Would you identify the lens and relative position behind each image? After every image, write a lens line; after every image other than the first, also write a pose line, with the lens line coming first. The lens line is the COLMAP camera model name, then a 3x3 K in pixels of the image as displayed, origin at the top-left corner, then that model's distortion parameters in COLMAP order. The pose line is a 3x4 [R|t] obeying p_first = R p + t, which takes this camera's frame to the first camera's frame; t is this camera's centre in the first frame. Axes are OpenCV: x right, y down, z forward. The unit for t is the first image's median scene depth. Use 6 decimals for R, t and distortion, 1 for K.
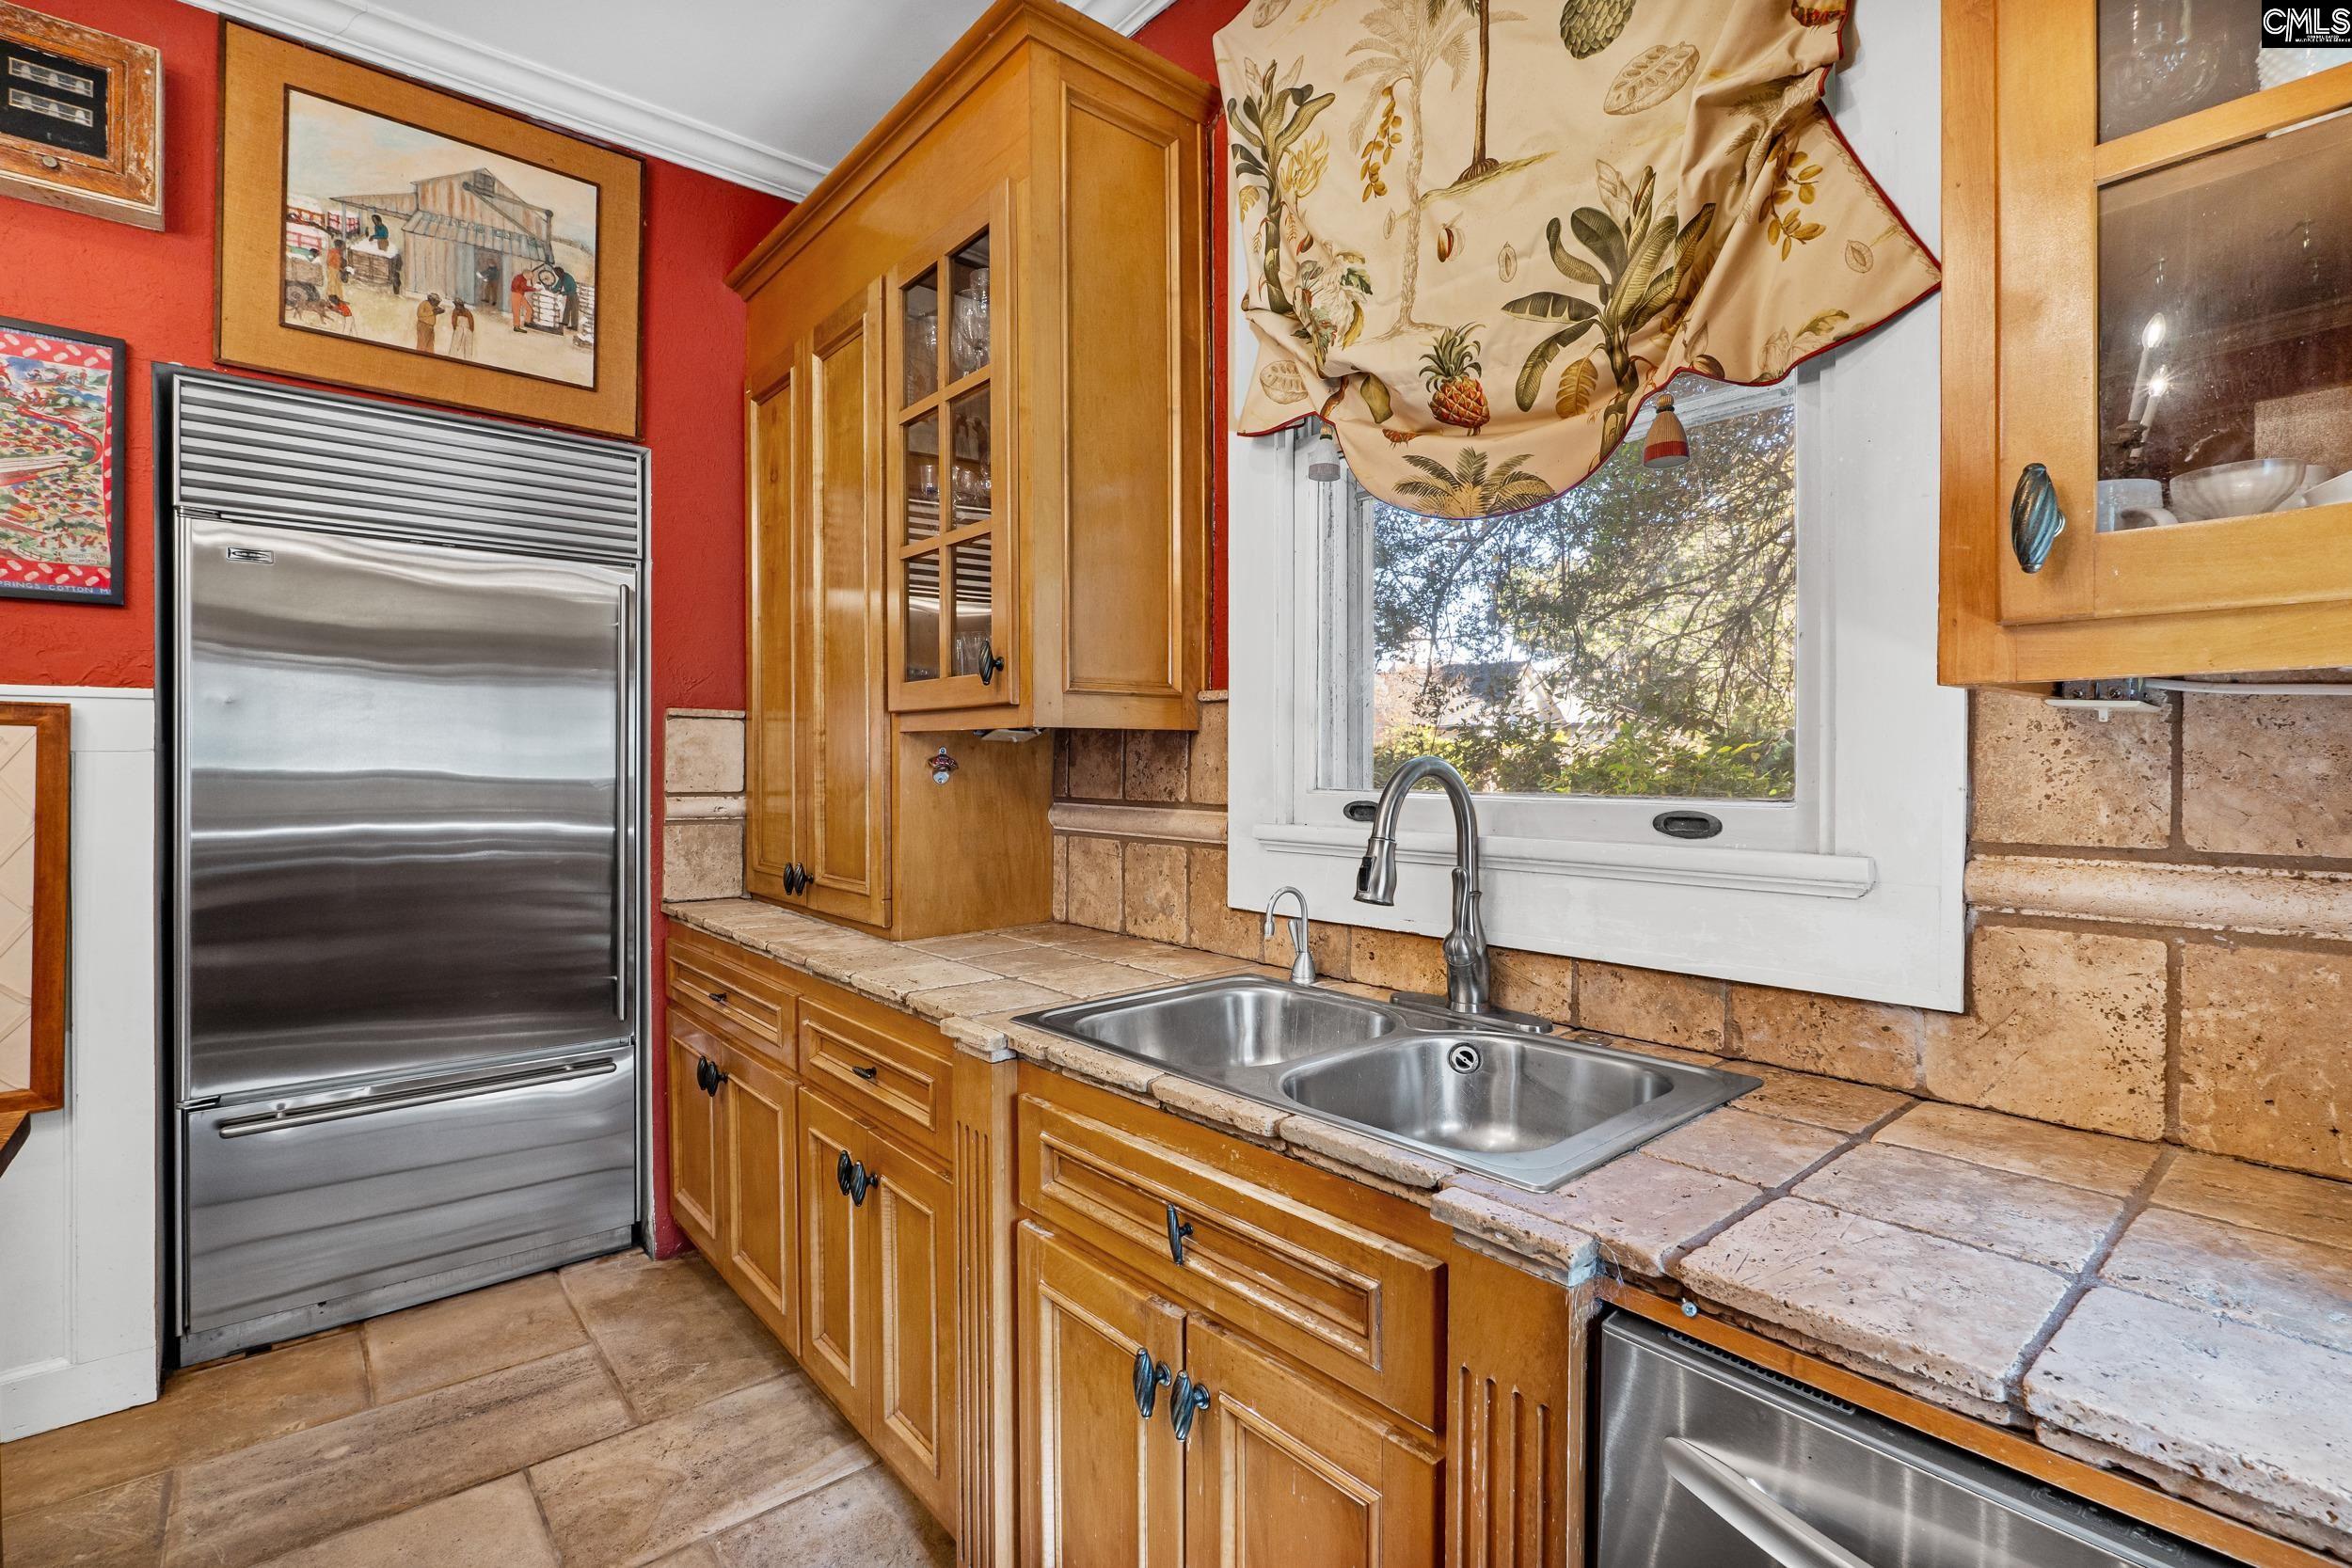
lens RADIAL K [[1083.7, 0, 1166.2], [0, 1083.7, 766.1], [0, 0, 1]] dist [-0.004618, -0.000983]
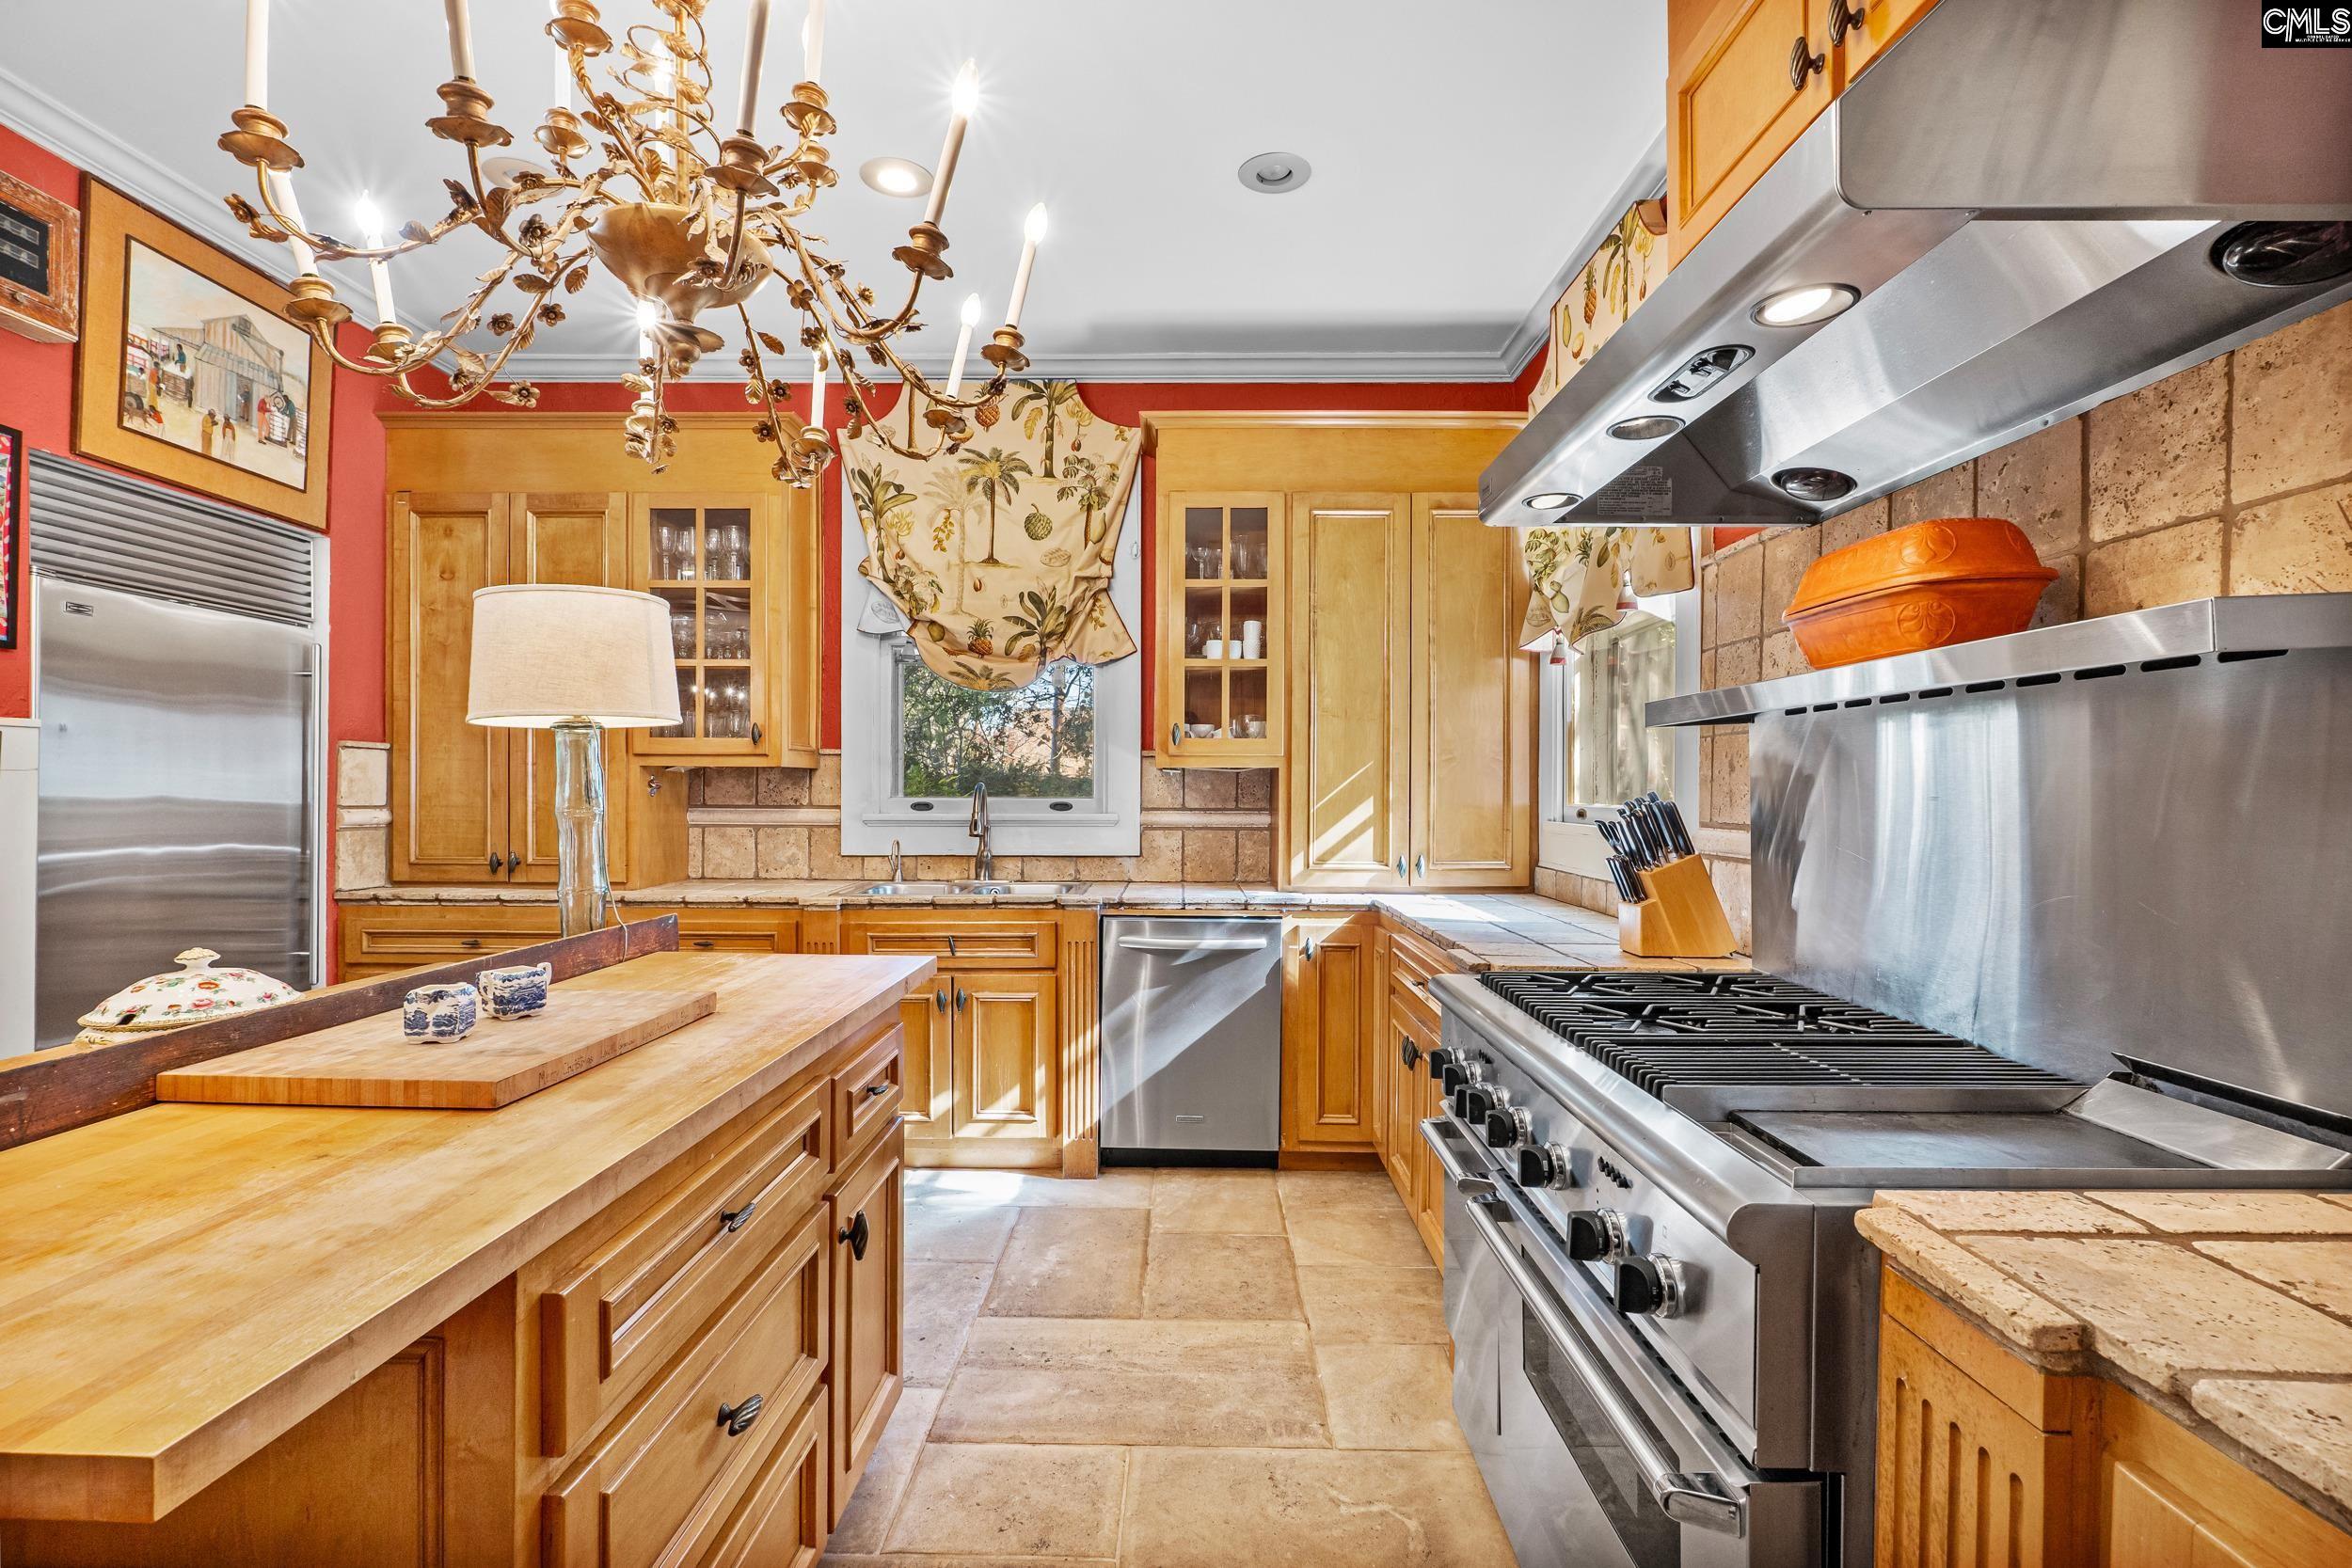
lens RADIAL K [[1083.7, 0, 1177.5], [0, 1083.7, 789.1], [0, 0, 1]] dist [-0.004618, -0.000983]
pose [[0.648614, 0.002916, 0.761112, -1.063477], [-0.000704, 0.999995, -0.003231, 0.010803], [-0.761117, 0.001560, 0.648612, -0.792090]]
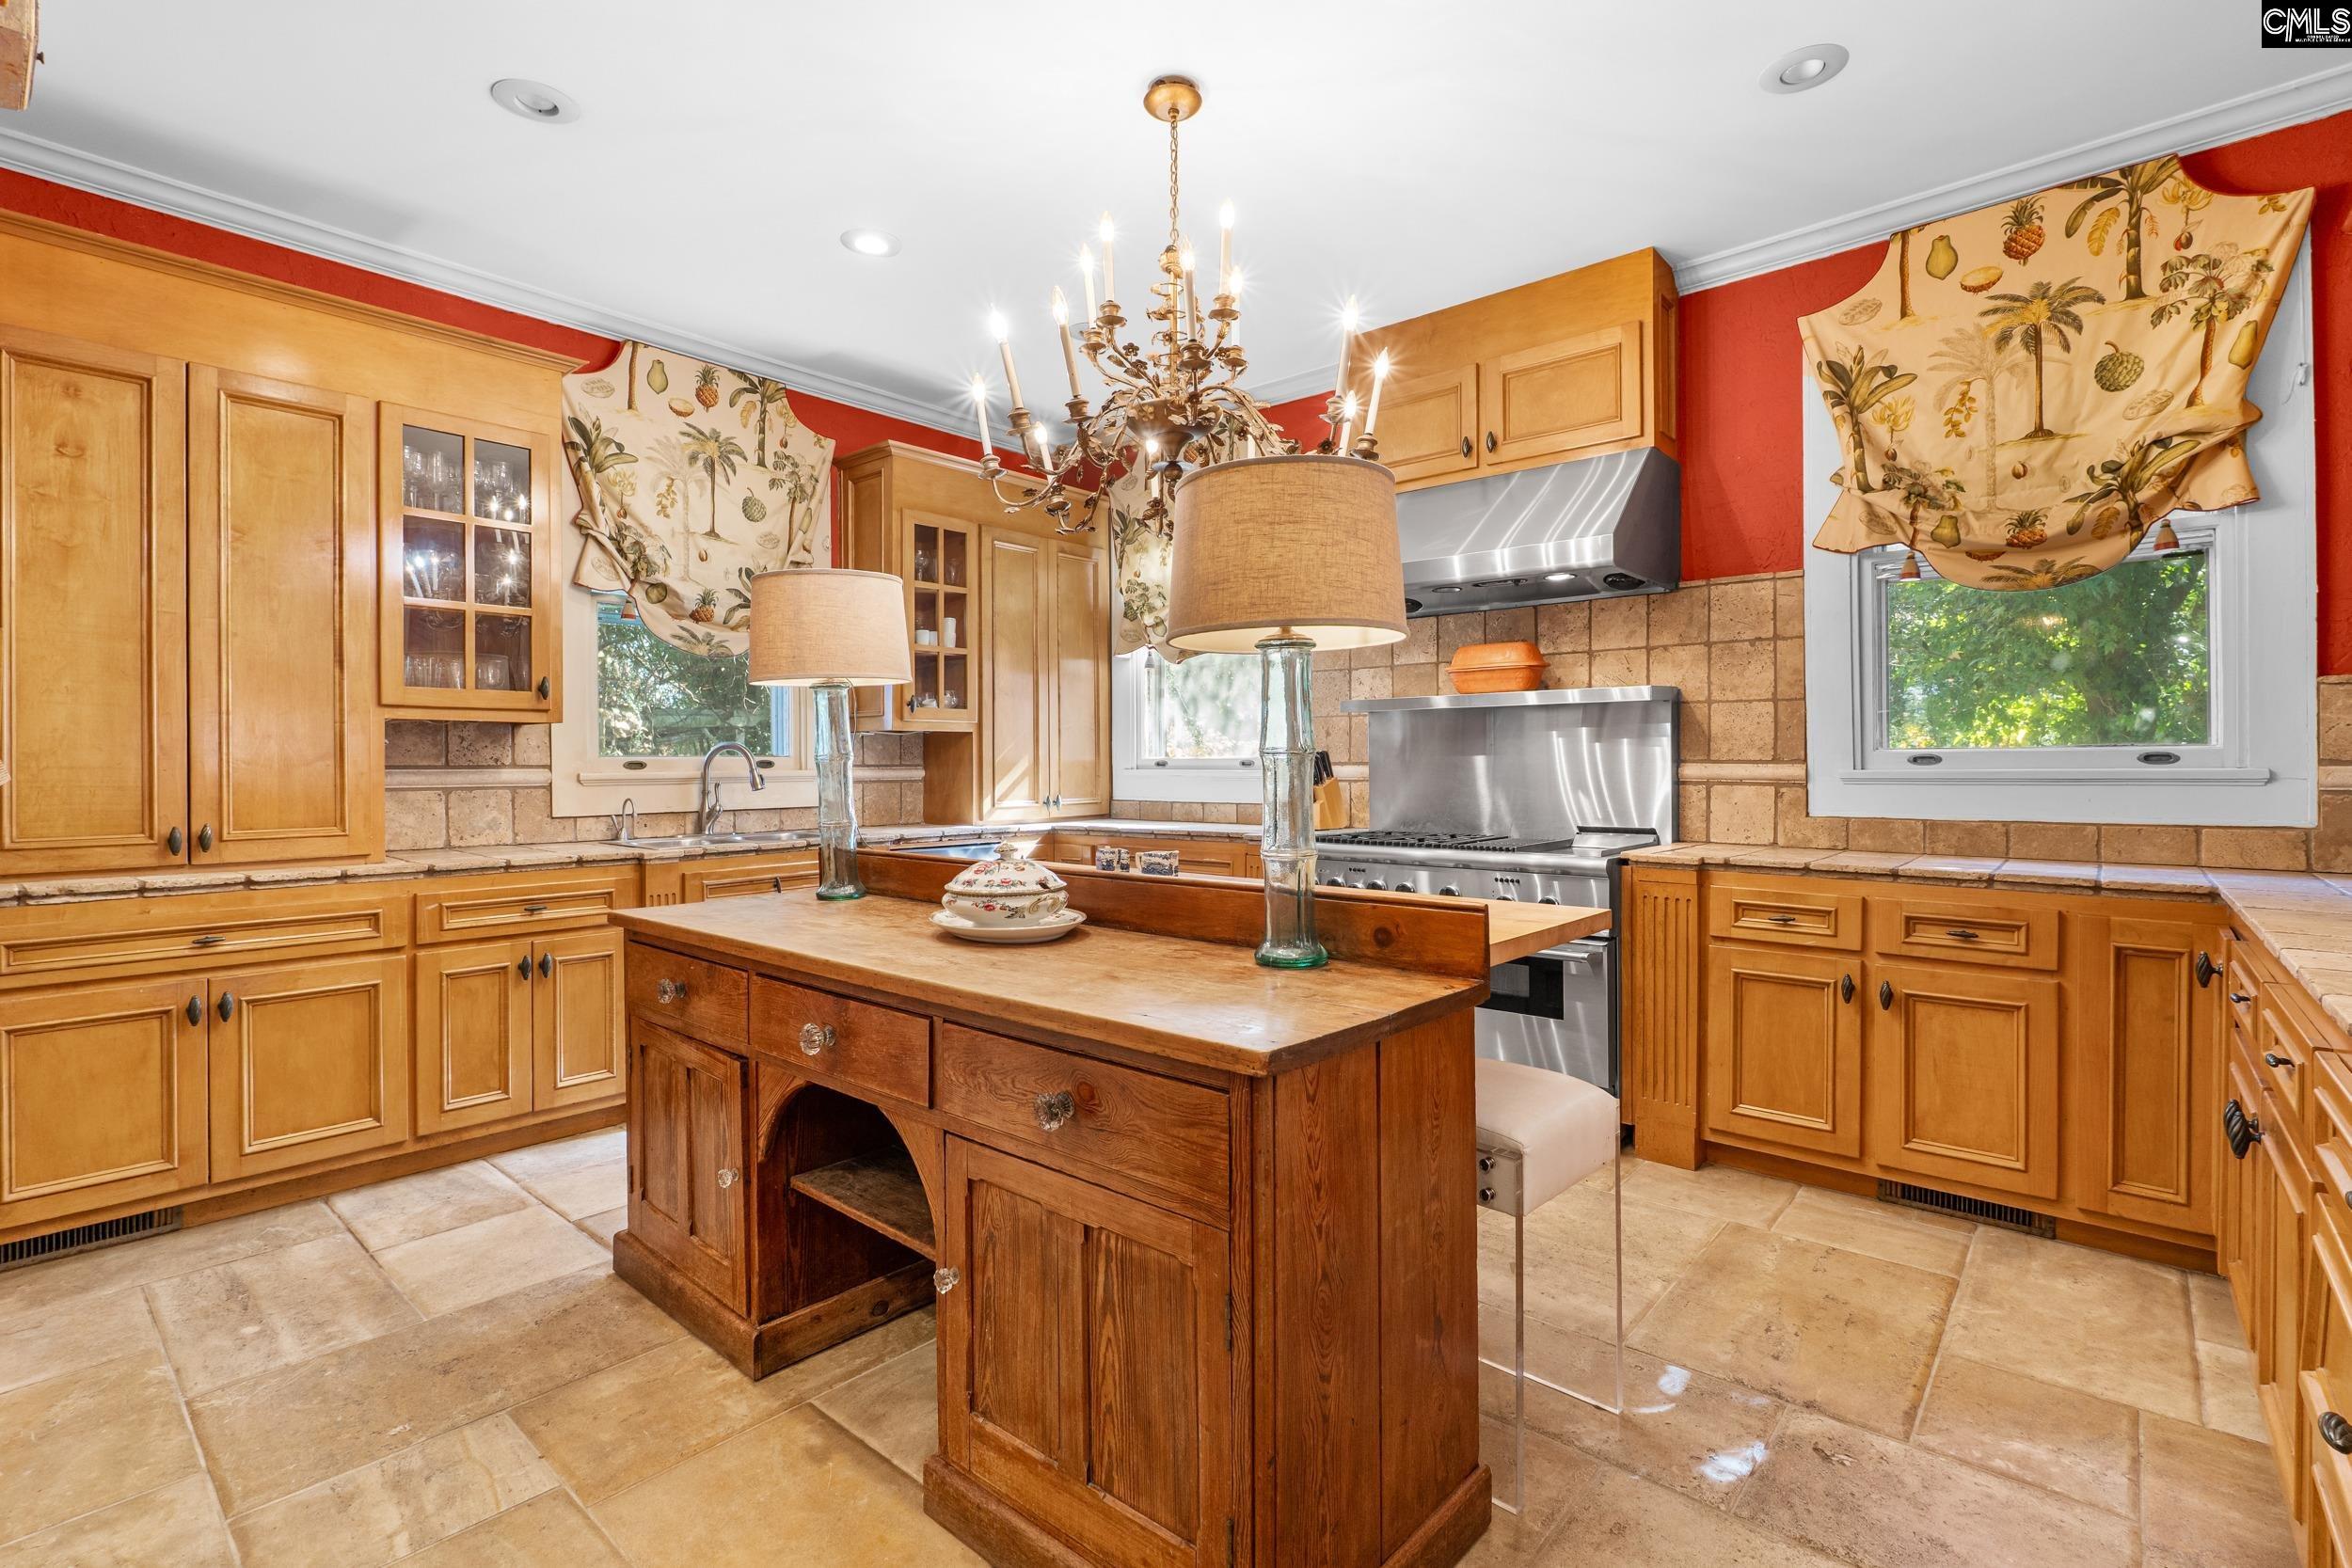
lens RADIAL K [[1083.7, 0, 1179.1], [0, 1083.7, 765.0], [0, 0, 1]] dist [-0.004618, -0.000983]
pose [[-0.165953, 0.000432, 0.986134, -2.005974], [0.010142, 0.999948, 0.001268, 0.043710], [-0.986081, 0.010212, -0.165949, 0.204788]]
